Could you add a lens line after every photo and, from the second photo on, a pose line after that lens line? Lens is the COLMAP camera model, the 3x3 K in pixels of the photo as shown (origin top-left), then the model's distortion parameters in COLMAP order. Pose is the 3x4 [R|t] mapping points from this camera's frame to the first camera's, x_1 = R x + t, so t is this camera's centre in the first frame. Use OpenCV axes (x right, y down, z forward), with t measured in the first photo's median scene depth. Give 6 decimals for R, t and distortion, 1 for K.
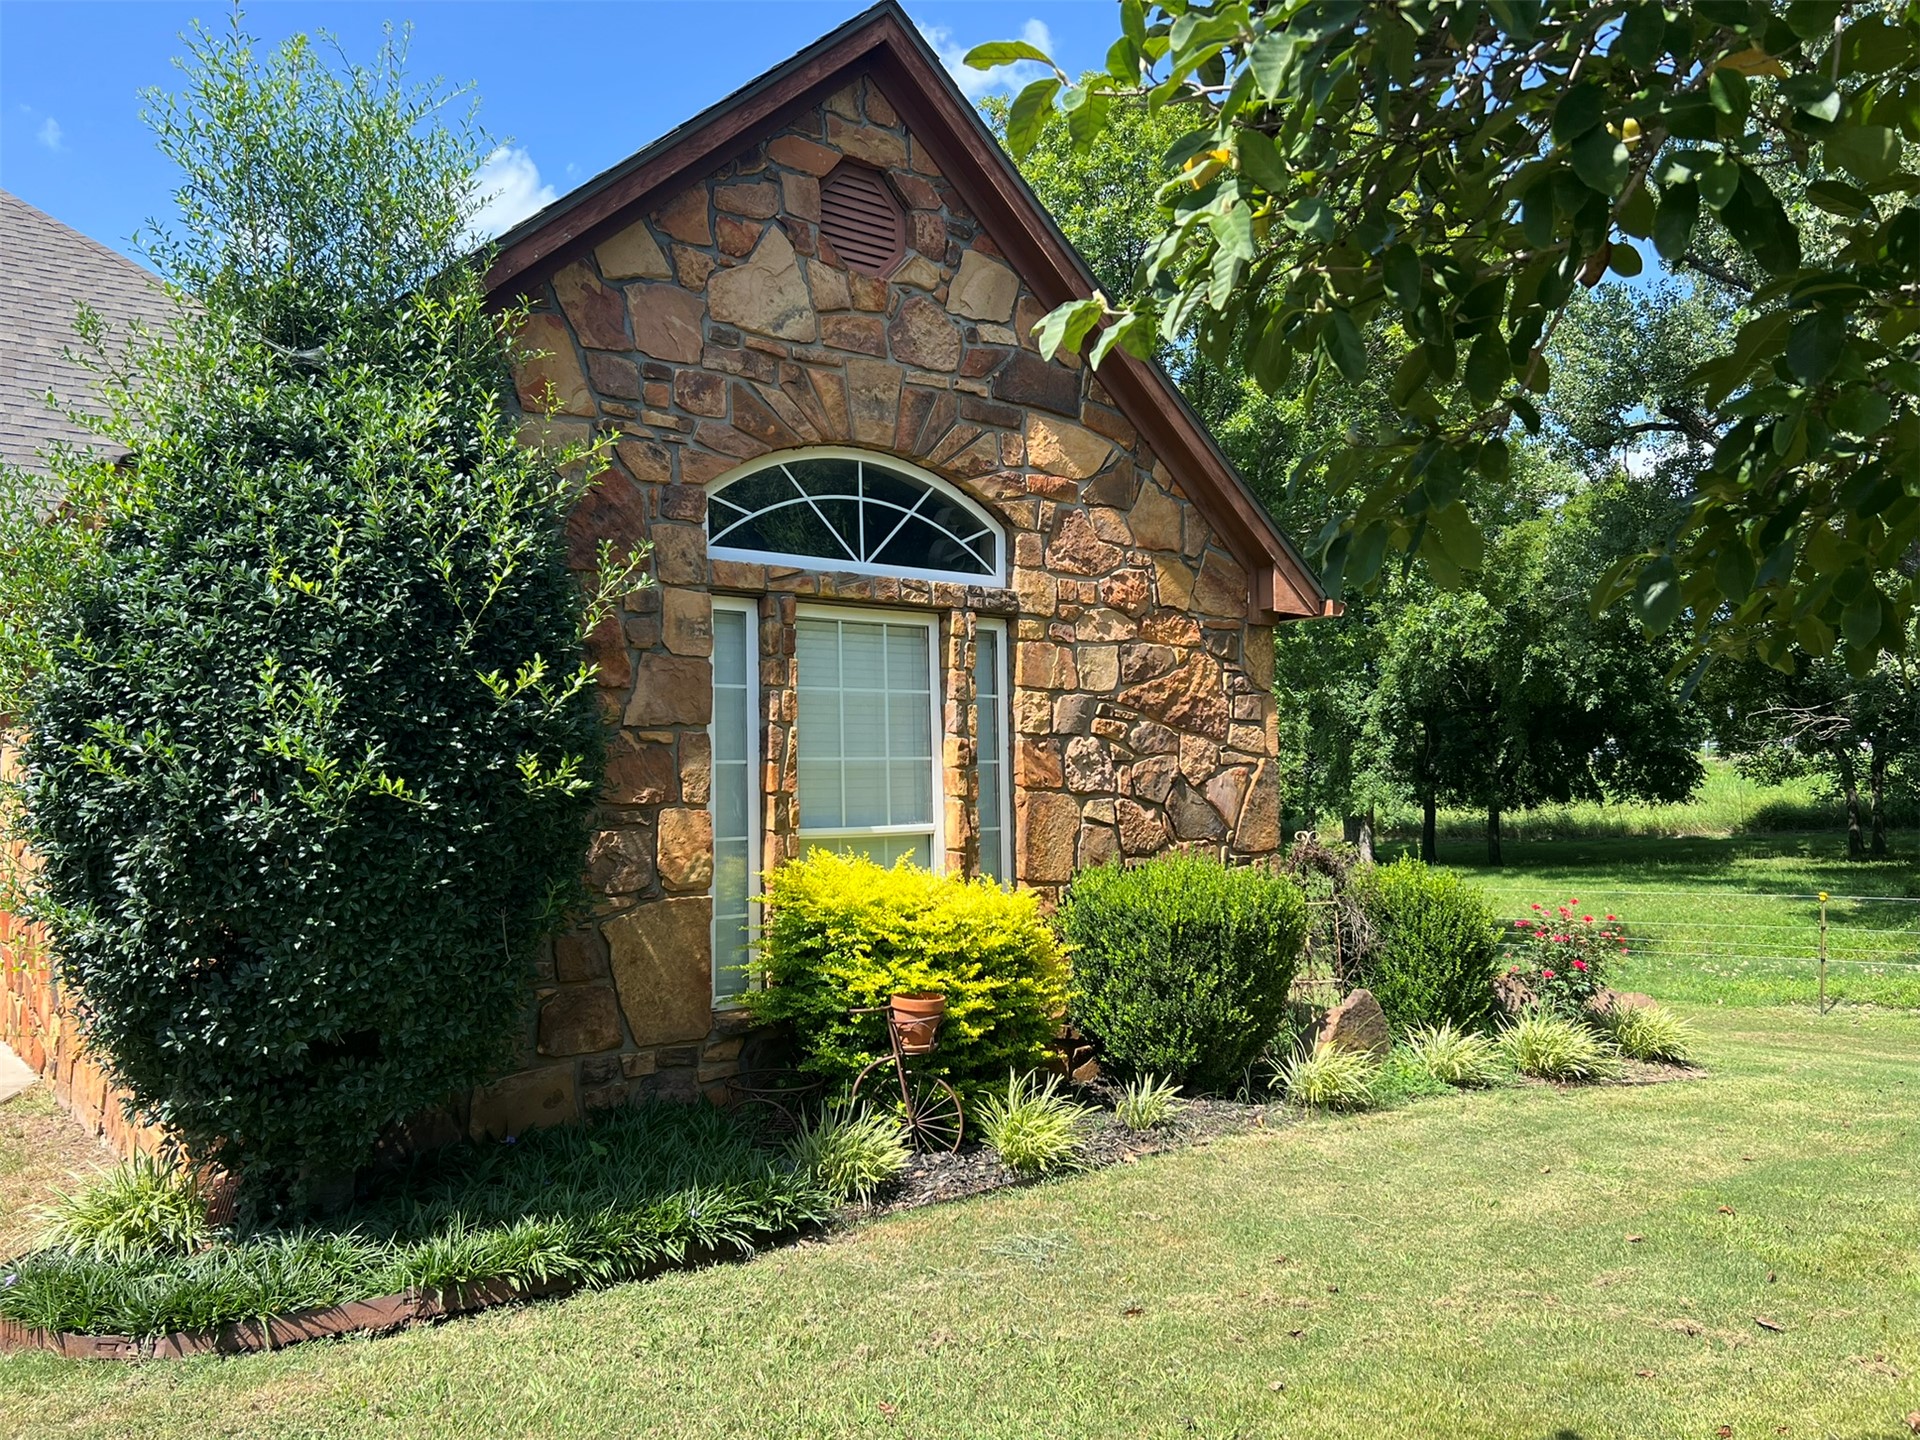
lens RADIAL K [[1482.6, 0, 967.3], [0, 1482.6, 709.8], [0, 0, 1]] dist [0.047154, -0.045972]
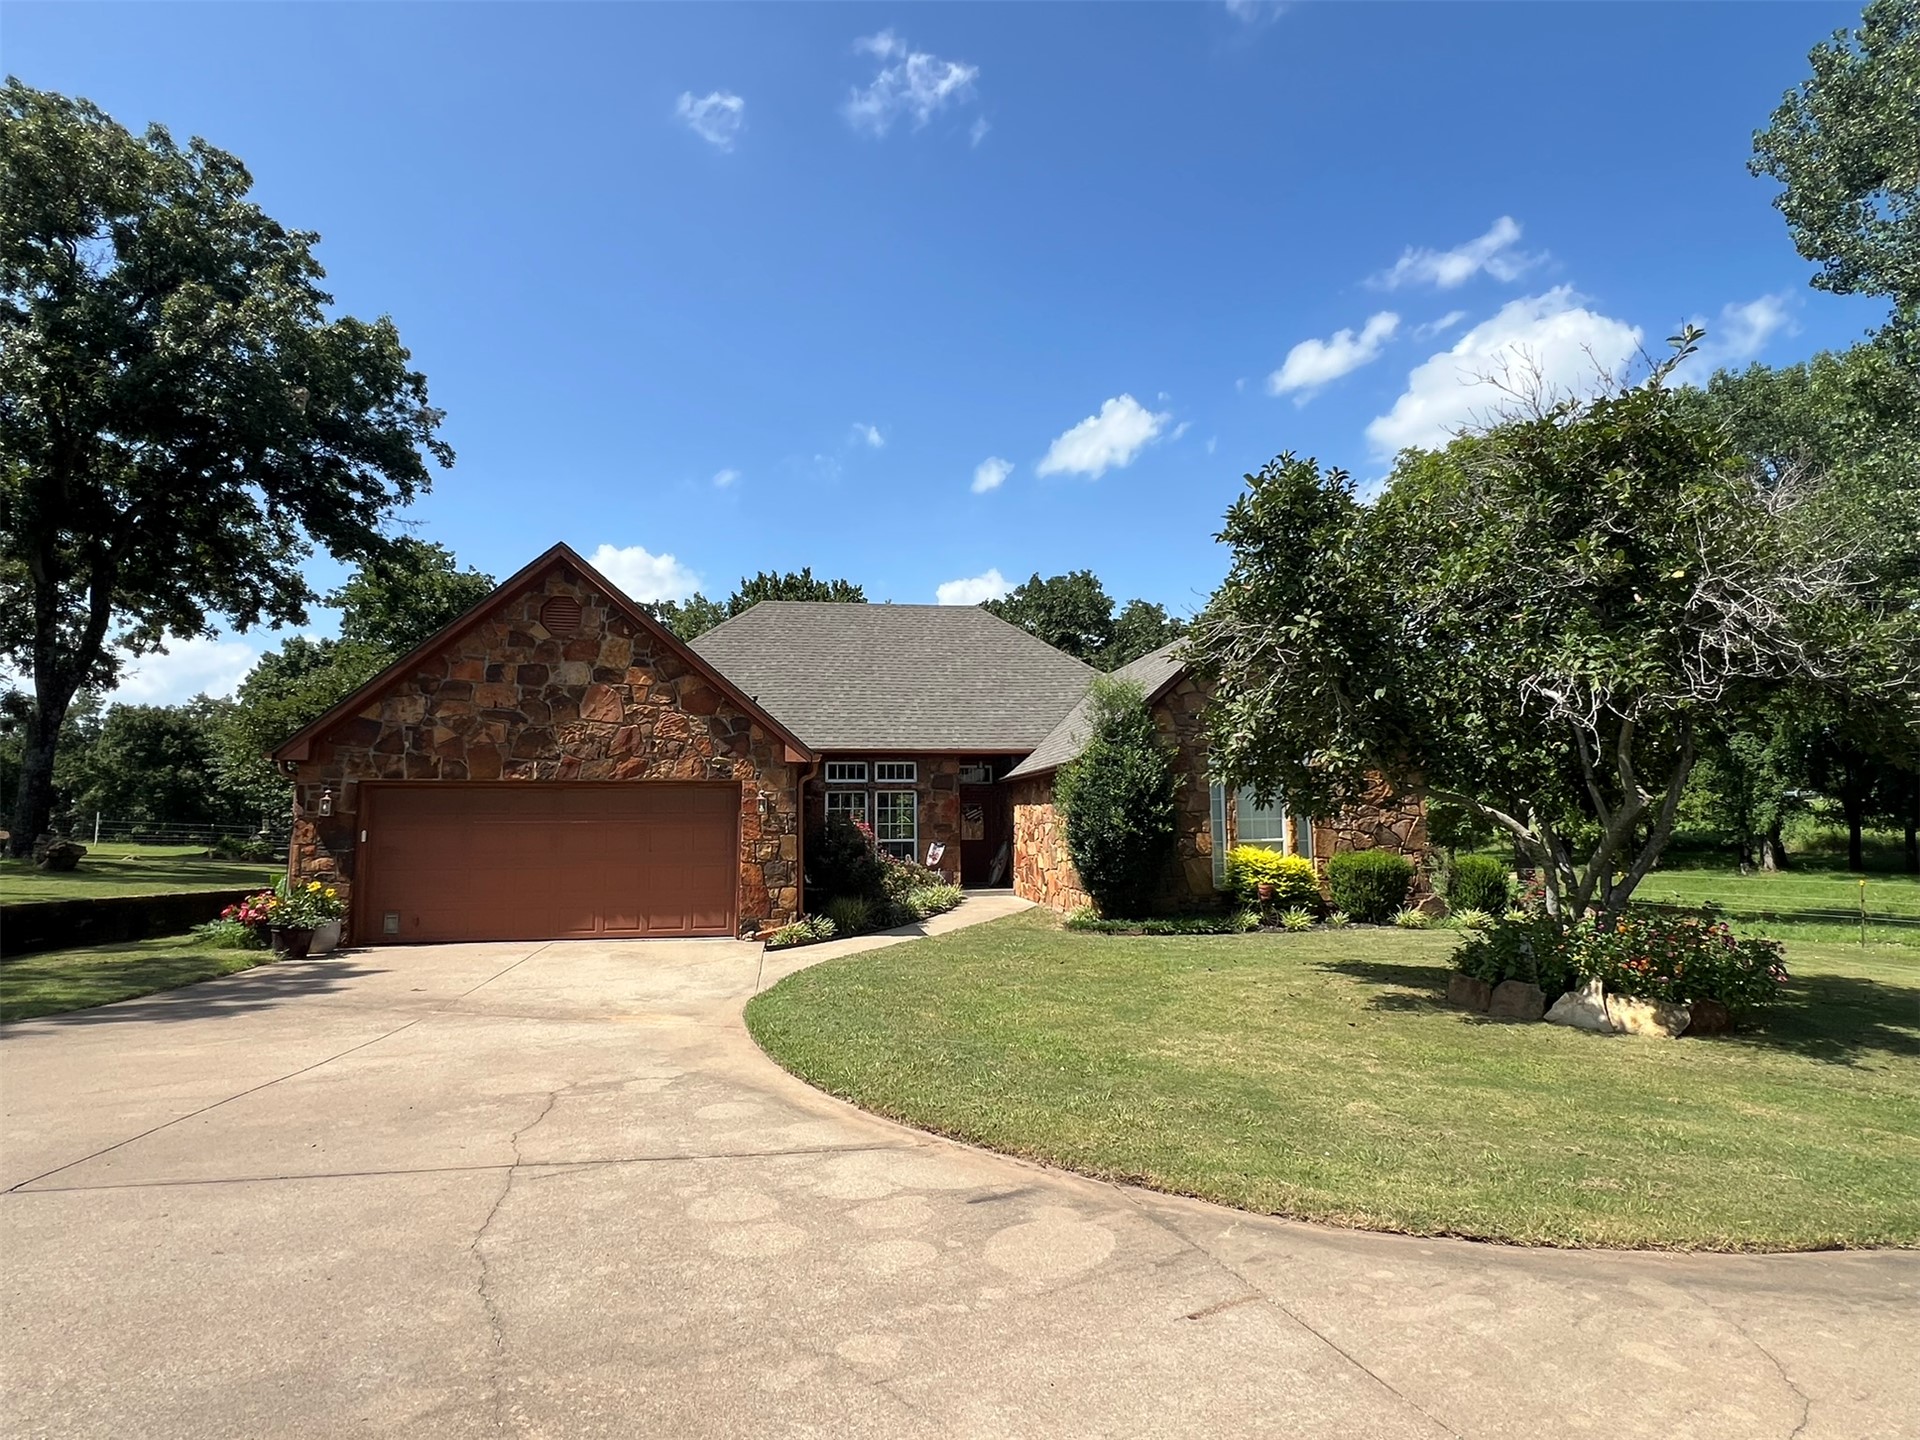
lens RADIAL K [[978.5, 0, 961.6], [0, 978.5, 711.9], [0, 0, 1]] dist [-0.001061, -0.002700]
pose [[0.872300, -0.046140, -0.486789, 0.679469], [0.024208, 0.998392, -0.051253, -0.176141], [0.488371, 0.032924, 0.872015, -2.018395]]
